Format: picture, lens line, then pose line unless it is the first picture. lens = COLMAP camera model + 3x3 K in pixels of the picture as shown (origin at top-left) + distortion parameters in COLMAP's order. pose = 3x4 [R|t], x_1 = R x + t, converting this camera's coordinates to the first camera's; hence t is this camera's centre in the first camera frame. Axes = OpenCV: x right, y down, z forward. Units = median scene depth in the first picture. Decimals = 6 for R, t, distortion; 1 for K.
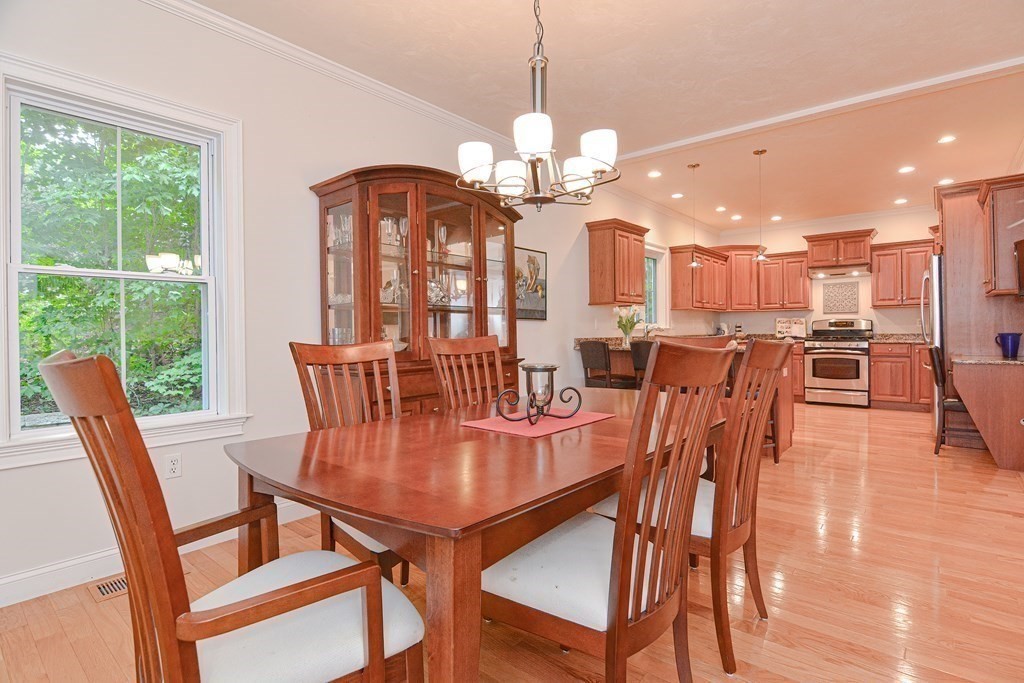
lens RADIAL K [[504.4, 0, 525.9], [0, 504.4, 330.8], [0, 0, 1]] dist [0.003147, -0.000050]
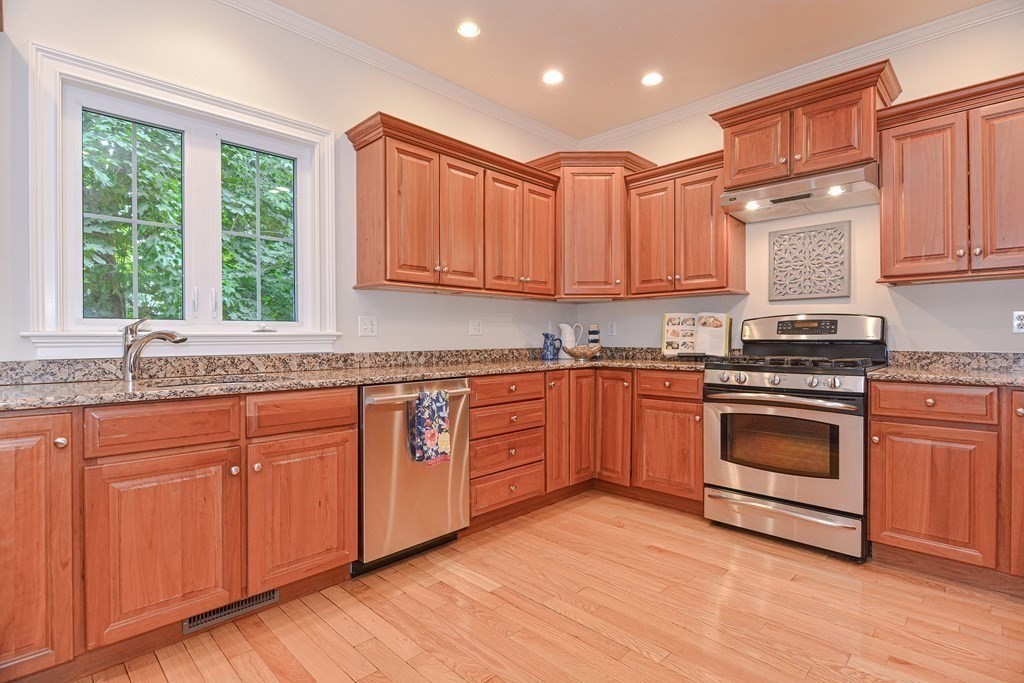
lens RADIAL K [[497.5, 0, 508.6], [0, 497.5, 336.4], [0, 0, 1]] dist [0.003079, -0.007364]
pose [[0.992902, 0.006272, -0.118773, 0.446486], [-0.006397, 0.999979, -0.000678, -0.003633], [0.118767, 0.001434, 0.992921, 0.592200]]
